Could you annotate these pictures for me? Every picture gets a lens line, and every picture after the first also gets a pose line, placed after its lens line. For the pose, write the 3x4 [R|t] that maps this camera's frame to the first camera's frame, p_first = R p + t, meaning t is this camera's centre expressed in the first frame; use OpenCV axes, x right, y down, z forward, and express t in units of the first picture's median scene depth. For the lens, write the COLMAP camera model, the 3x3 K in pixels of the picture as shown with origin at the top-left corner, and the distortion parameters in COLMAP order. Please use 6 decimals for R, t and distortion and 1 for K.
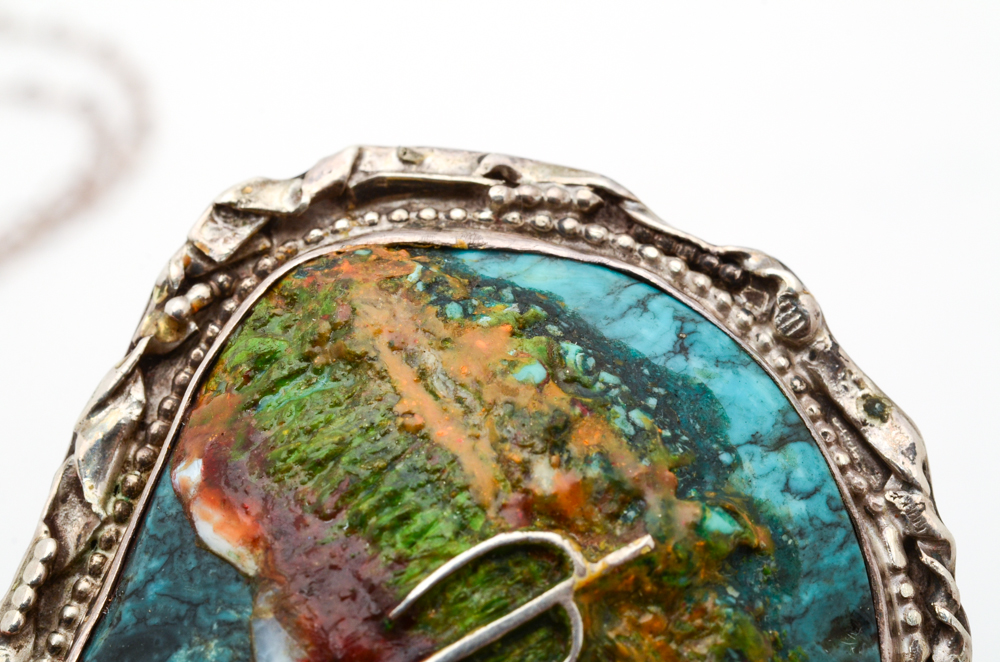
lens RADIAL K [[2921.4, 0, 500.0], [0, 2921.4, 331.0], [0, 0, 1]] dist [-0.059339, -0.027725]
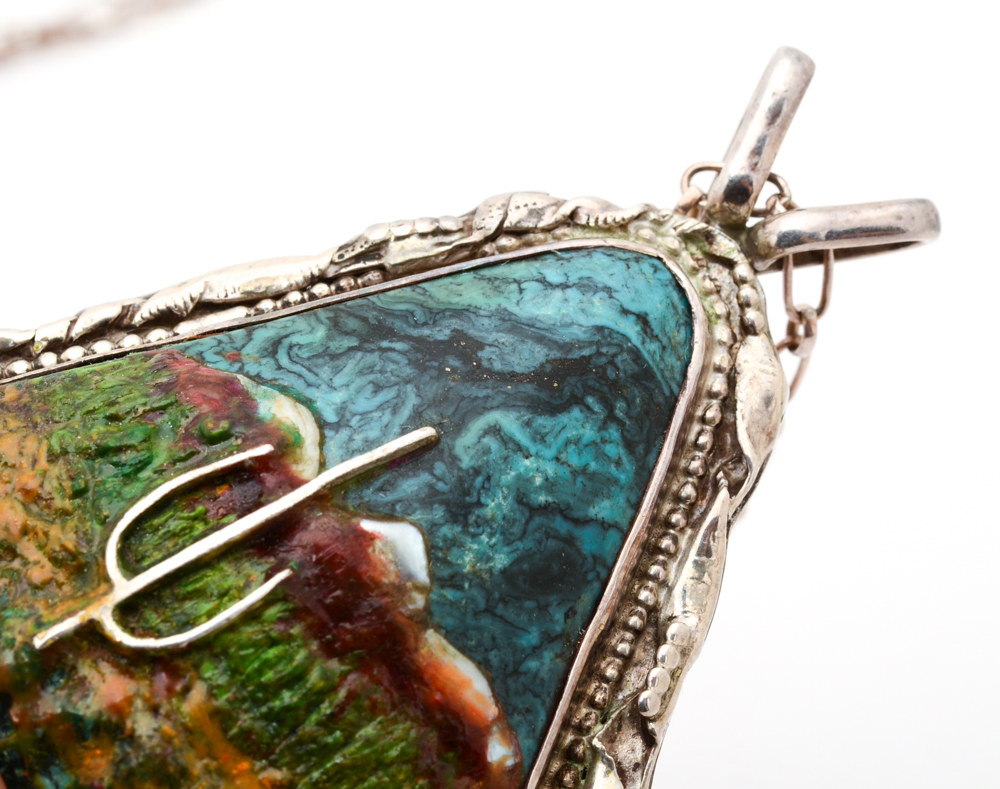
lens RADIAL K [[3354.8, 0, 500.0], [0, 3354.8, 394.5], [0, 0, 1]] dist [-0.077347, 0.091004]
pose [[-0.999974, 0.006858, -0.002242, -0.105845], [-0.006937, -0.828261, 0.560300, -0.500315], [0.001985, 0.560301, 0.828287, -0.019266]]
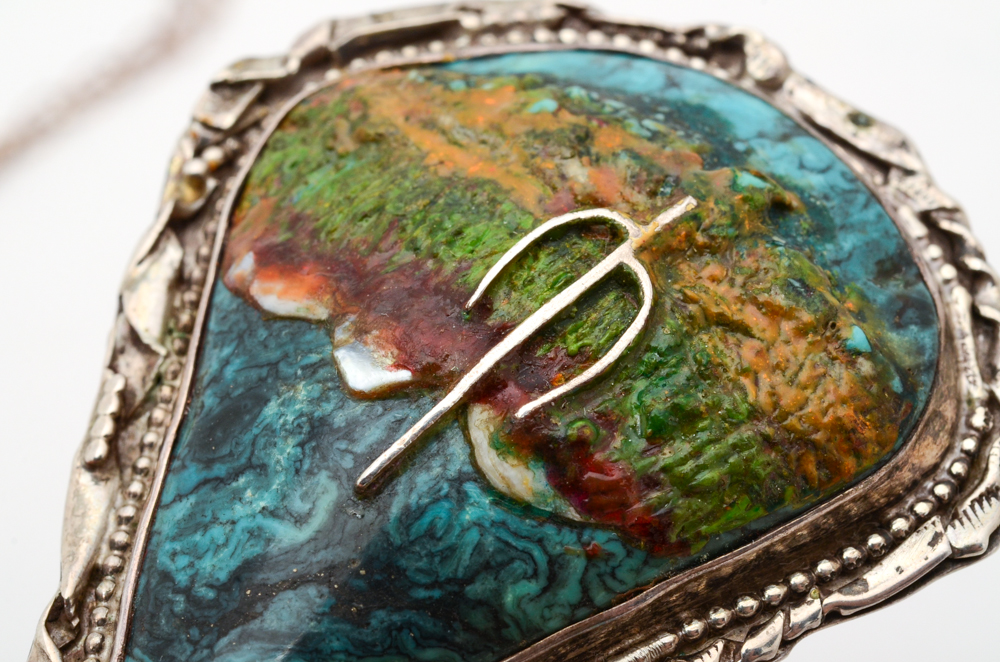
lens RADIAL K [[2921.4, 0, 500.0], [0, 2921.4, 331.0], [0, 0, 1]] dist [-0.059339, -0.027725]
pose [[0.975701, -0.193337, 0.103089, -0.130066], [0.215401, 0.932542, -0.289772, 0.395100], [-0.040111, 0.304937, 0.951528, 0.015983]]
